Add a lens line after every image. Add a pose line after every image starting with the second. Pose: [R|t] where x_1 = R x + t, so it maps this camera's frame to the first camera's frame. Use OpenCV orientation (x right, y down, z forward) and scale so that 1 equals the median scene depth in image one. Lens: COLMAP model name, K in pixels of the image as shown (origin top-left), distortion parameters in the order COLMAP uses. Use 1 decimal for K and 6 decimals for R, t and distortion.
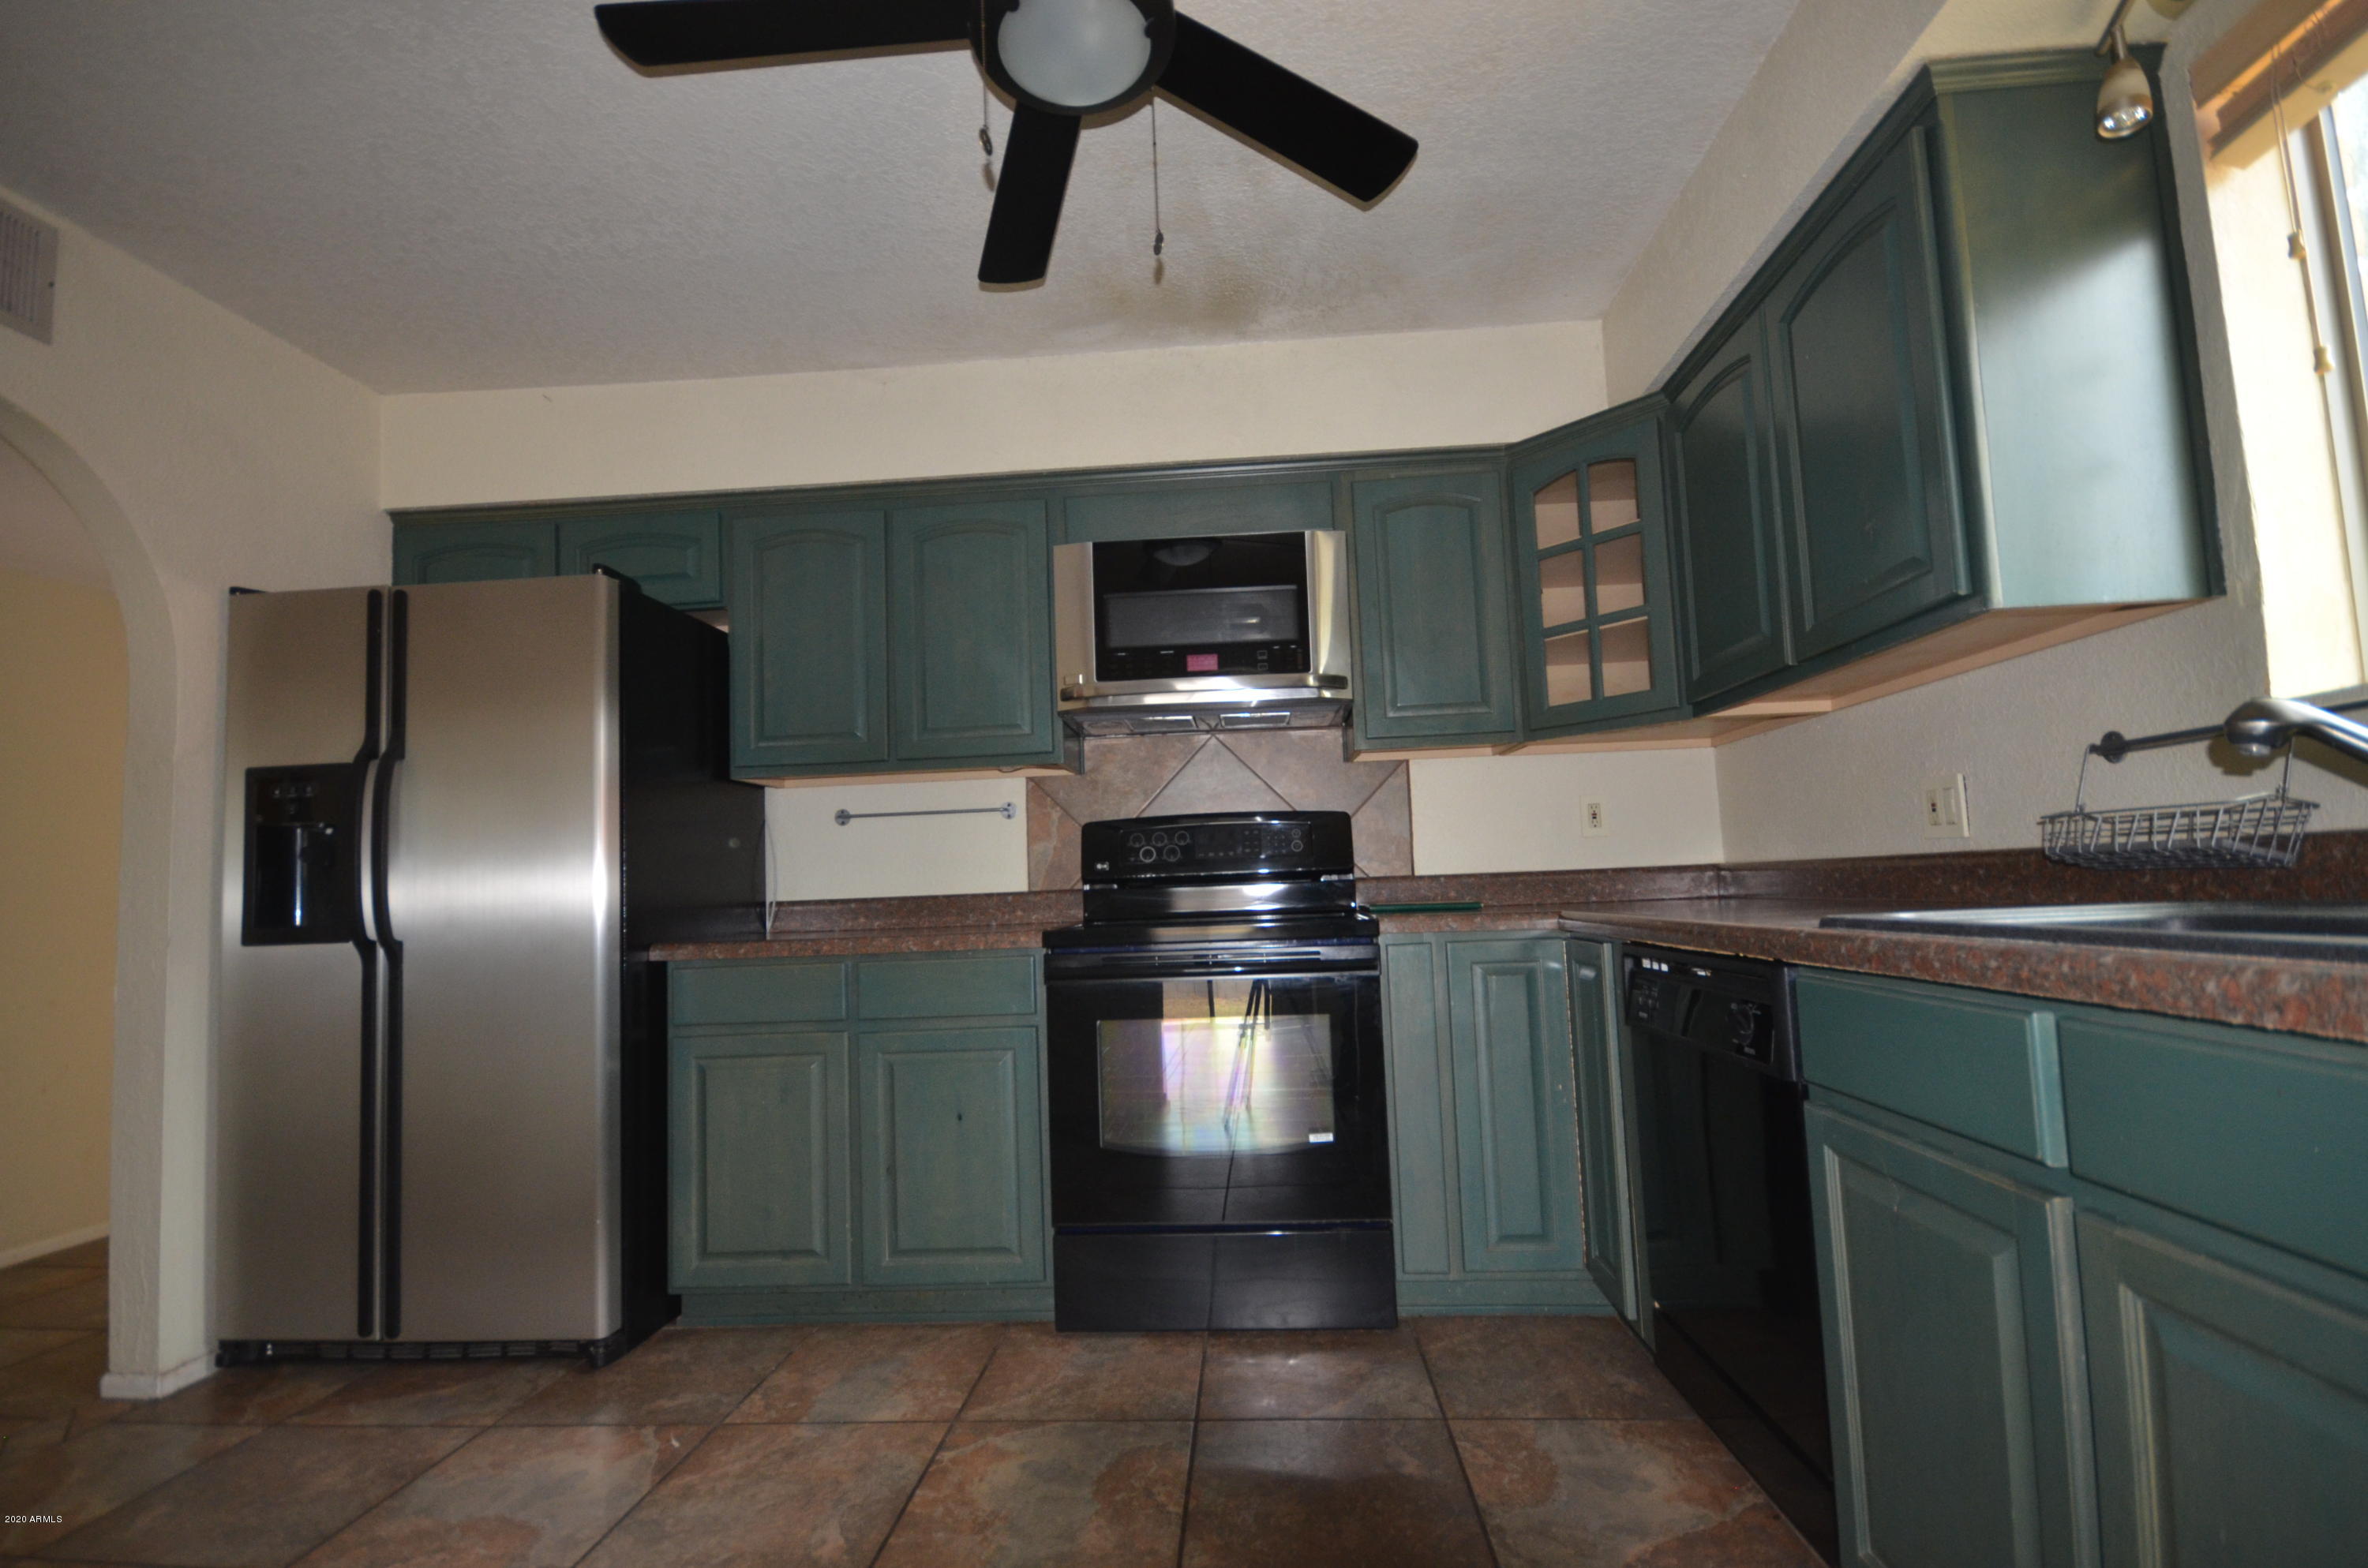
lens RADIAL K [[1050.4, 0, 1188.2], [0, 1050.4, 803.0], [0, 0, 1]] dist [0.001349, -0.004975]
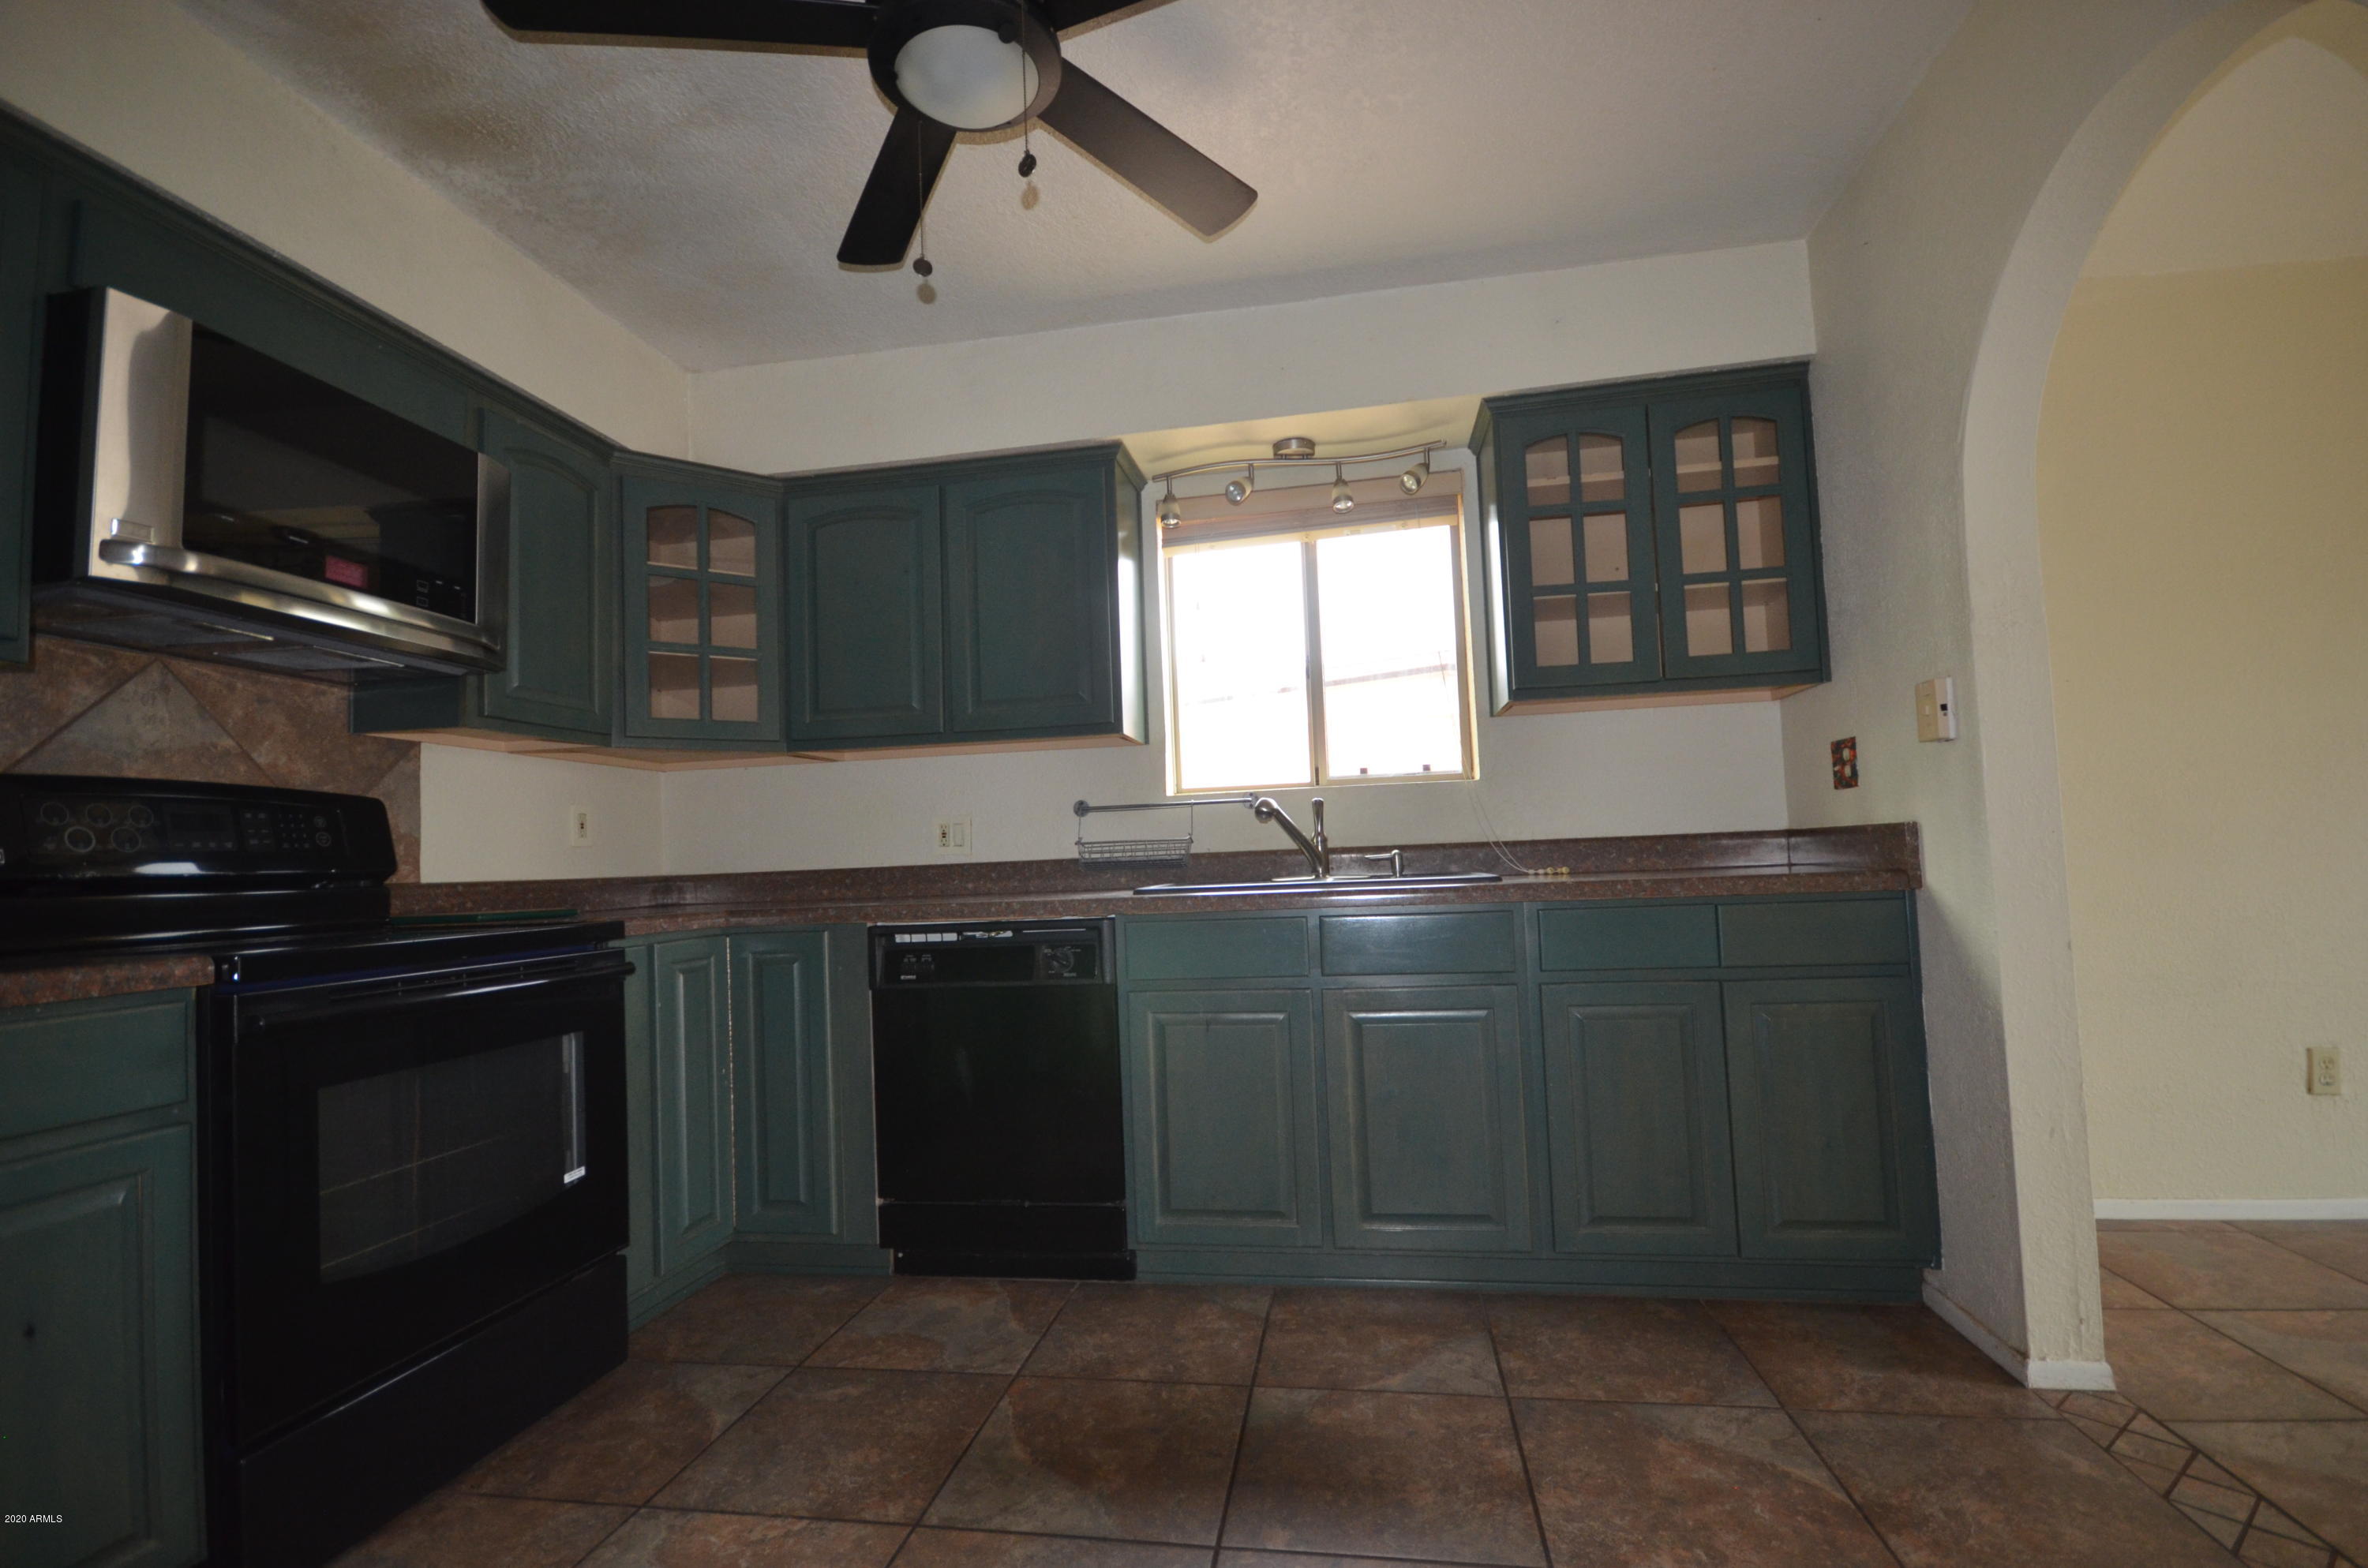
lens RADIAL K [[1046.4, 0, 1191.2], [0, 1046.4, 803.5], [0, 0, 1]] dist [0.020460, -0.017736]
pose [[0.099186, 0.088284, 0.991145, -0.710176], [-0.044400, 0.995457, -0.084225, 0.064328], [-0.994078, -0.035652, 0.102655, 0.417084]]
